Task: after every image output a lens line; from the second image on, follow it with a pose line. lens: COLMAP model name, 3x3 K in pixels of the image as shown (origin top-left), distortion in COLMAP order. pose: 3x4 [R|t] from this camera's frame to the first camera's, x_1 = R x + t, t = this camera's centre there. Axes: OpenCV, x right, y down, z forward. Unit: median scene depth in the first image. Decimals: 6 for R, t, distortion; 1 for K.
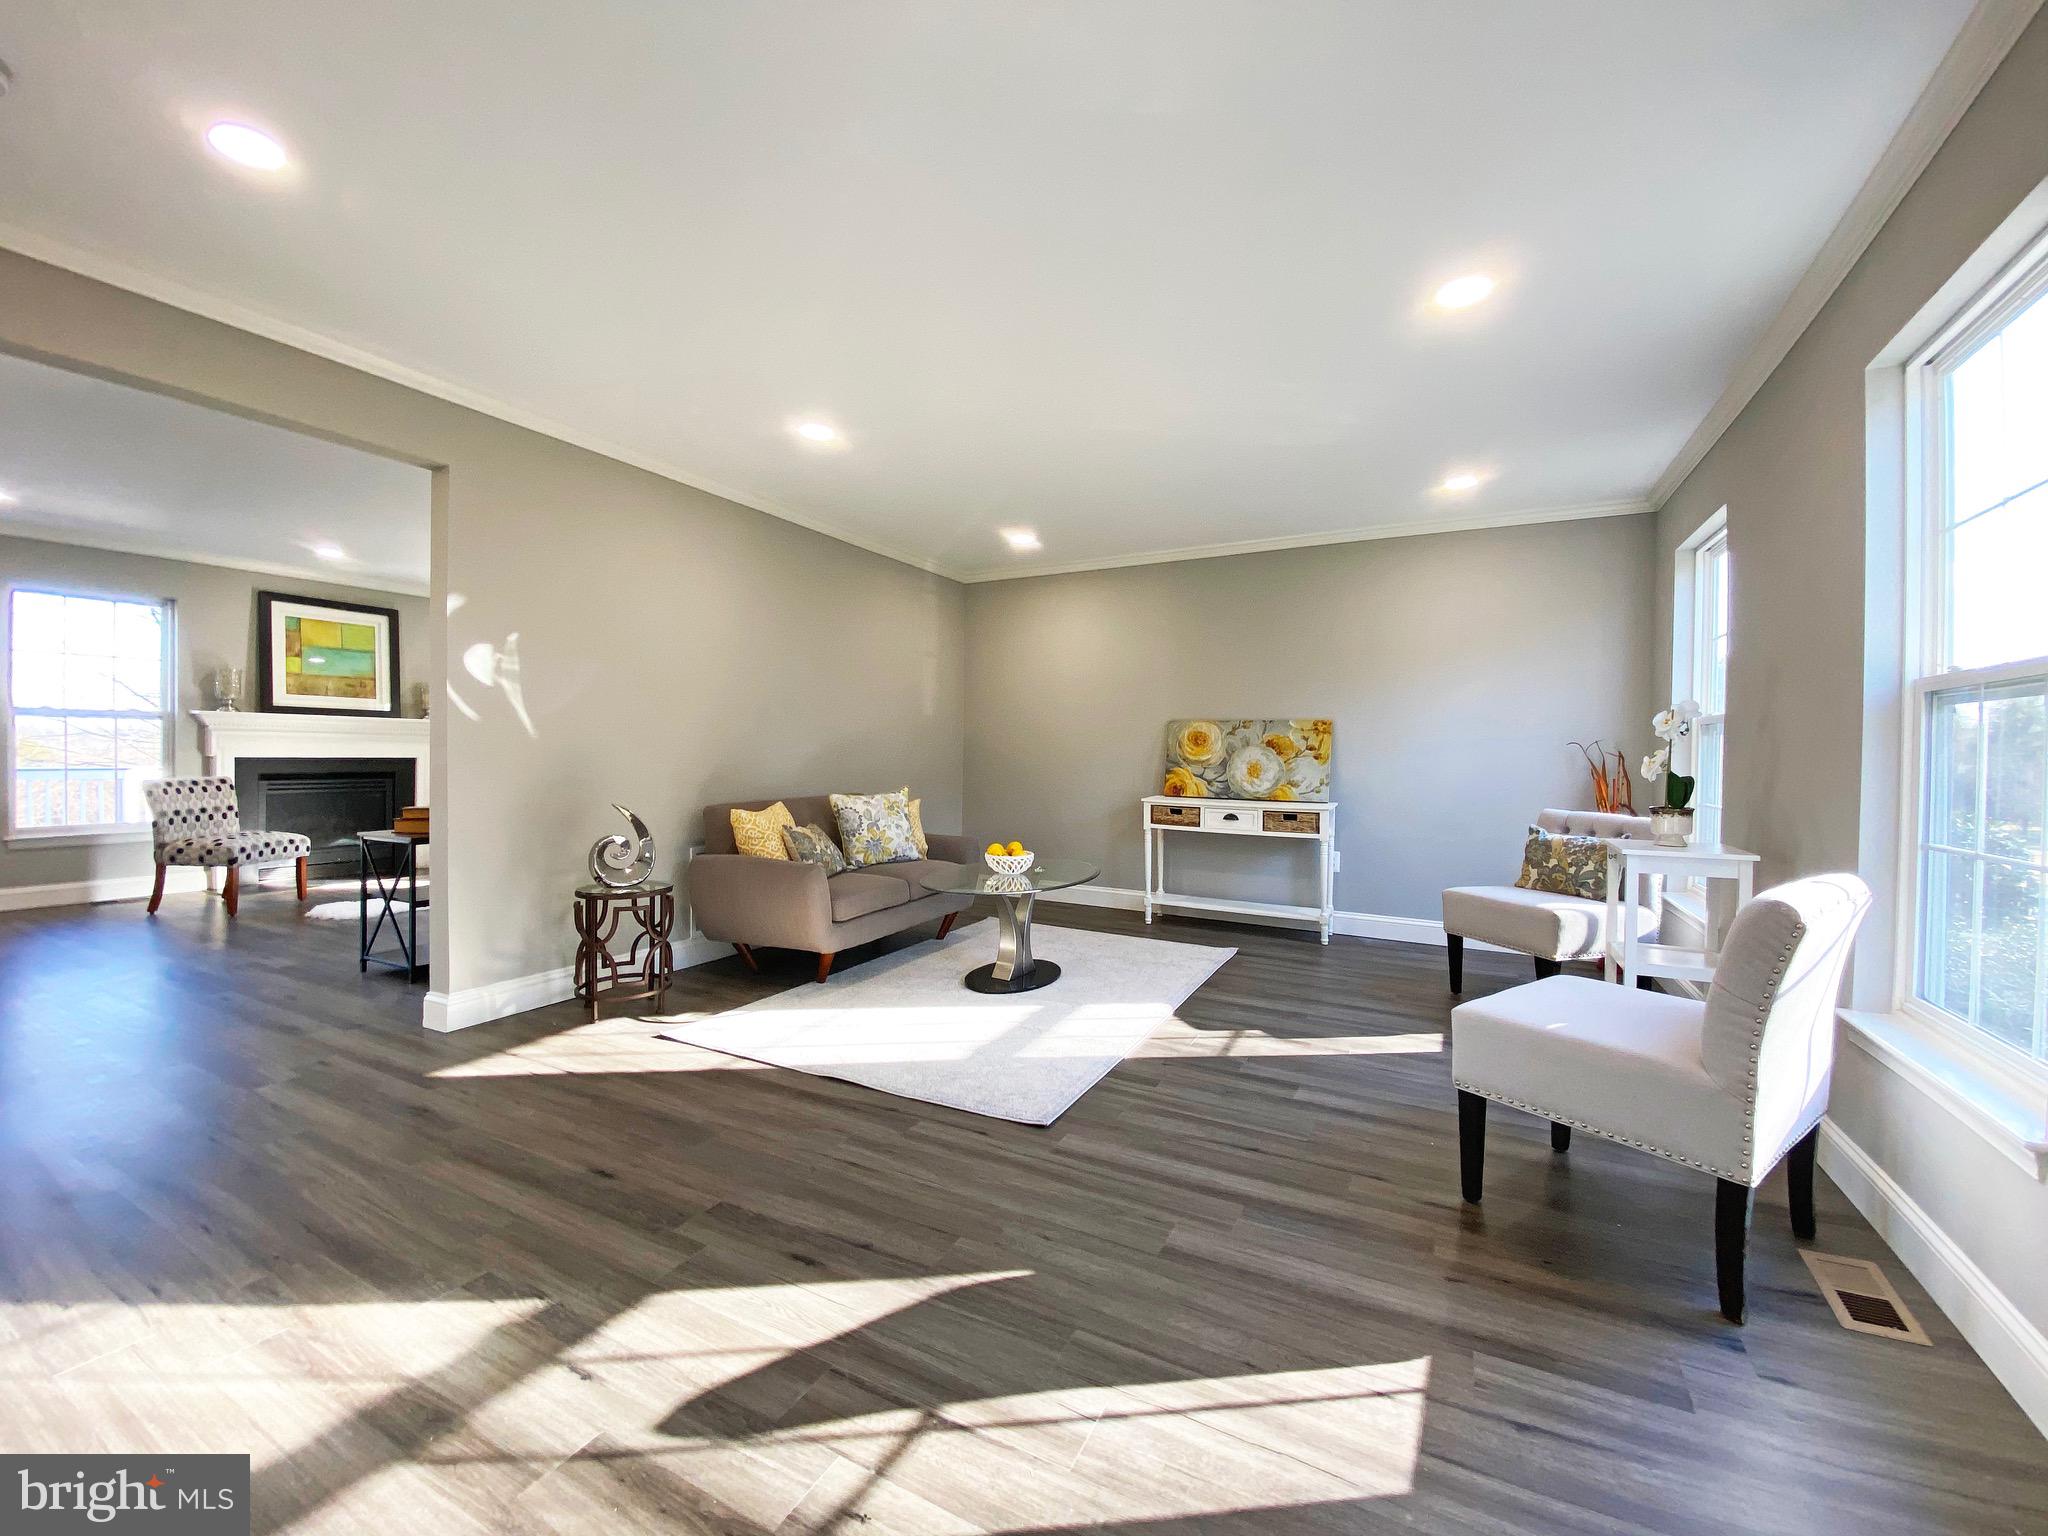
lens RADIAL K [[813.5, 0, 1024.0], [0, 813.5, 768.0], [0, 0, 1]] dist [0.035198, -0.029148]
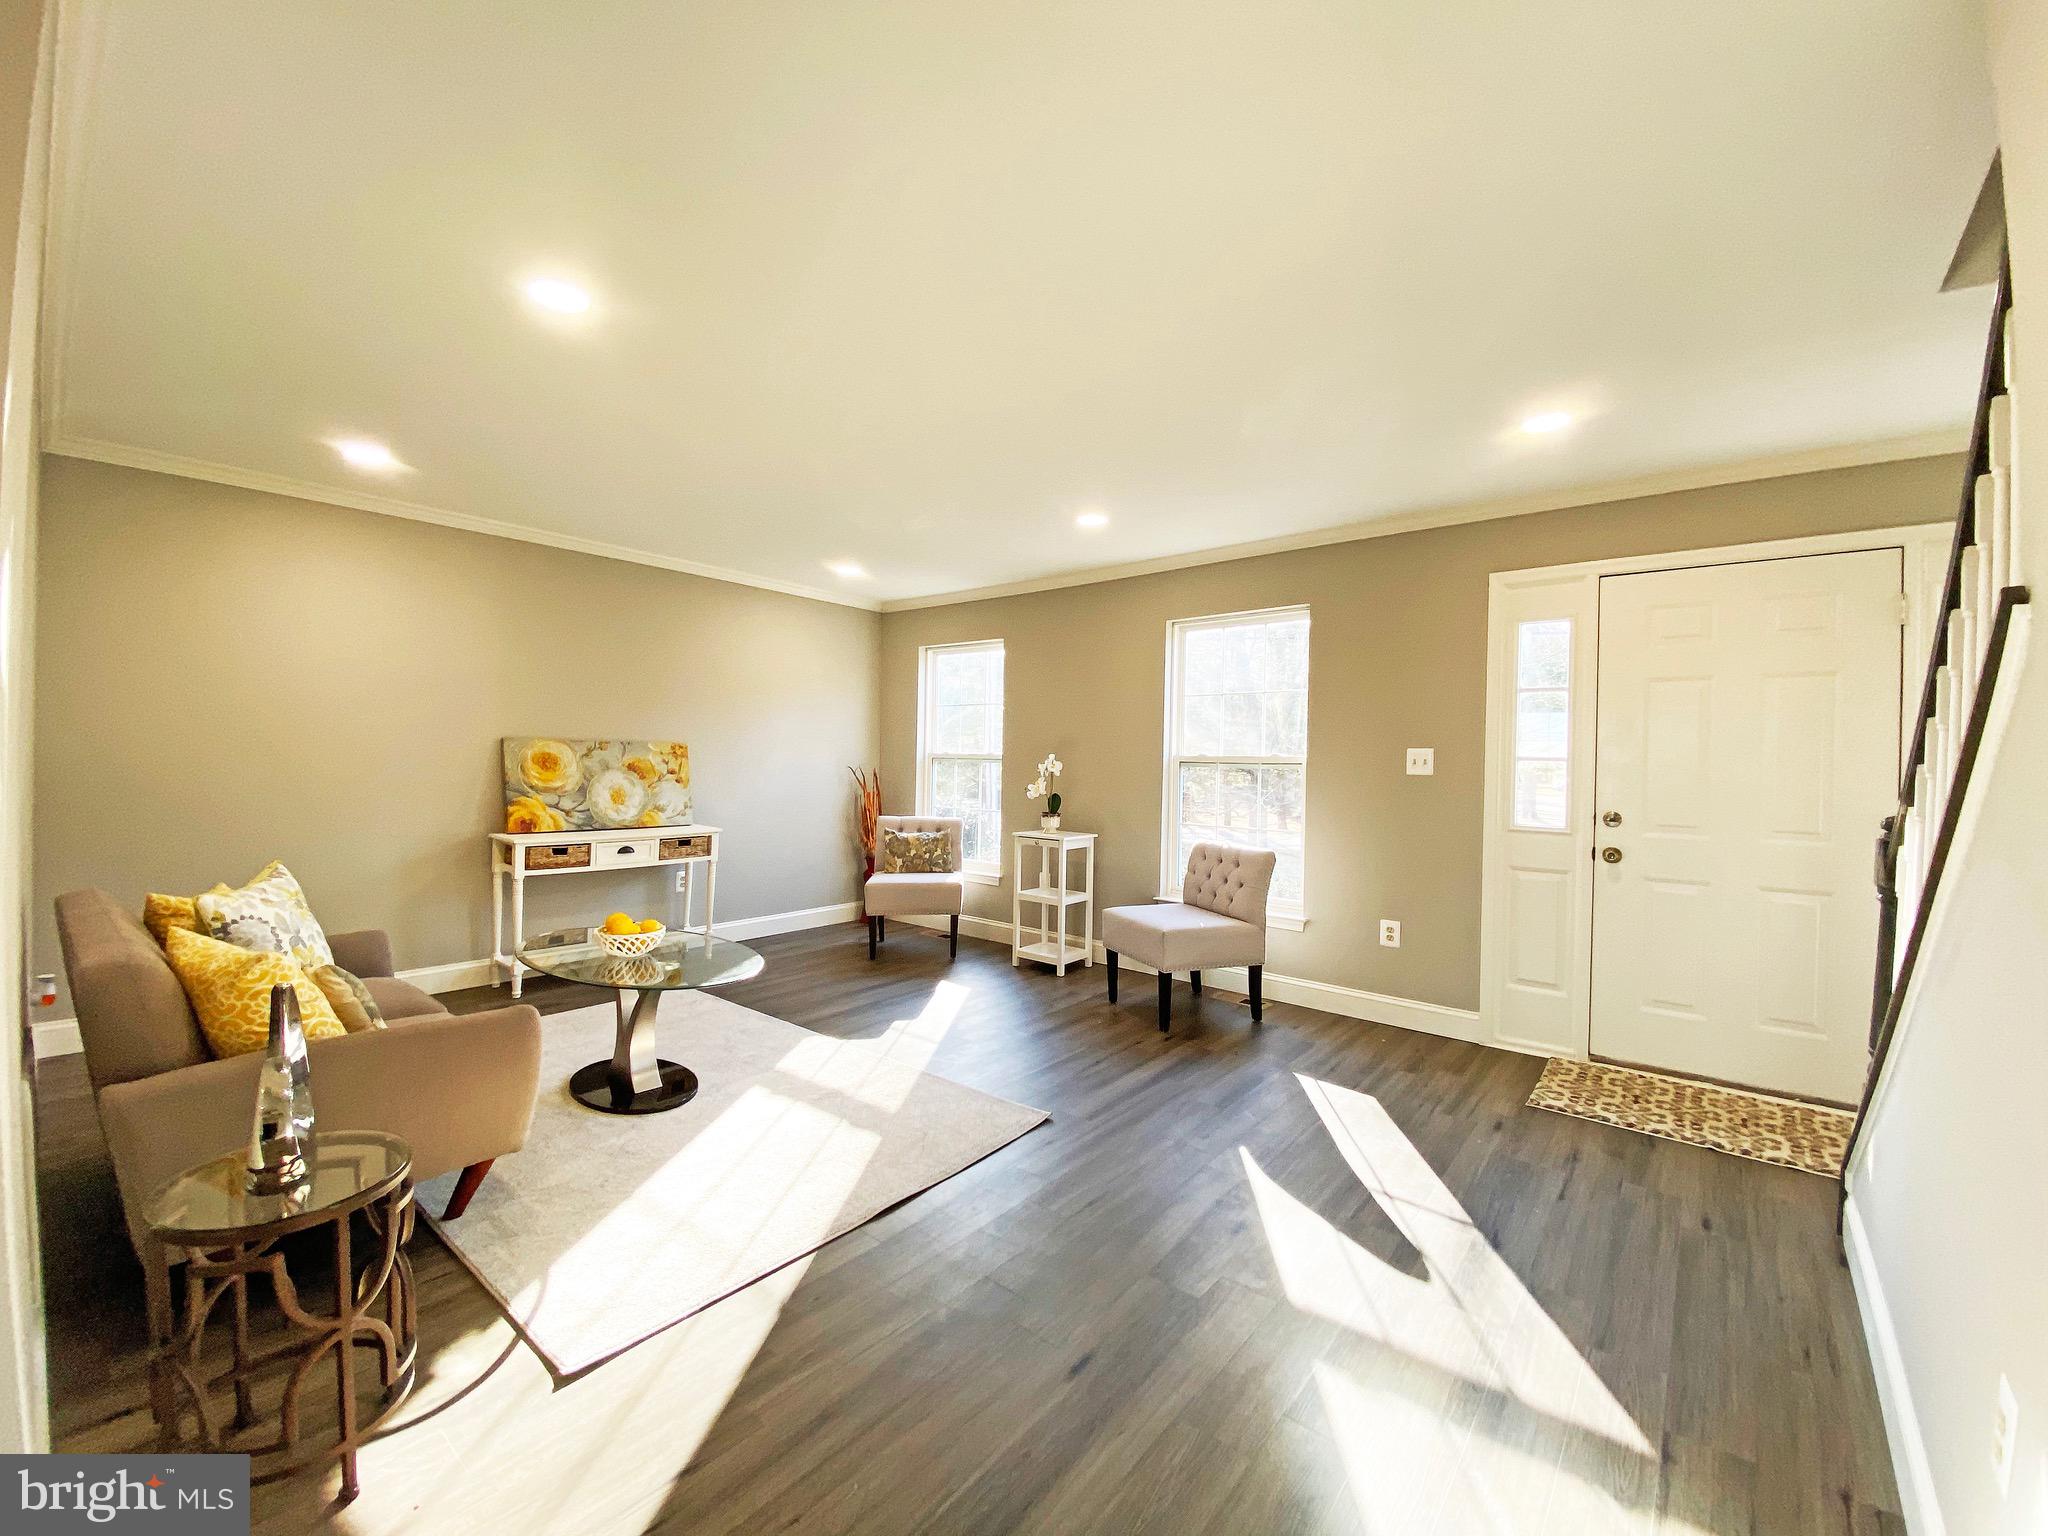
lens RADIAL K [[826.7, 0, 1021.4], [0, 826.7, 762.8], [0, 0, 1]] dist [0.035180, -0.031092]
pose [[0.207042, -0.012422, 0.978253, -0.555707], [0.003551, 0.999922, 0.011946, -0.045907], [-0.978326, 0.001001, 0.207070, 0.373153]]
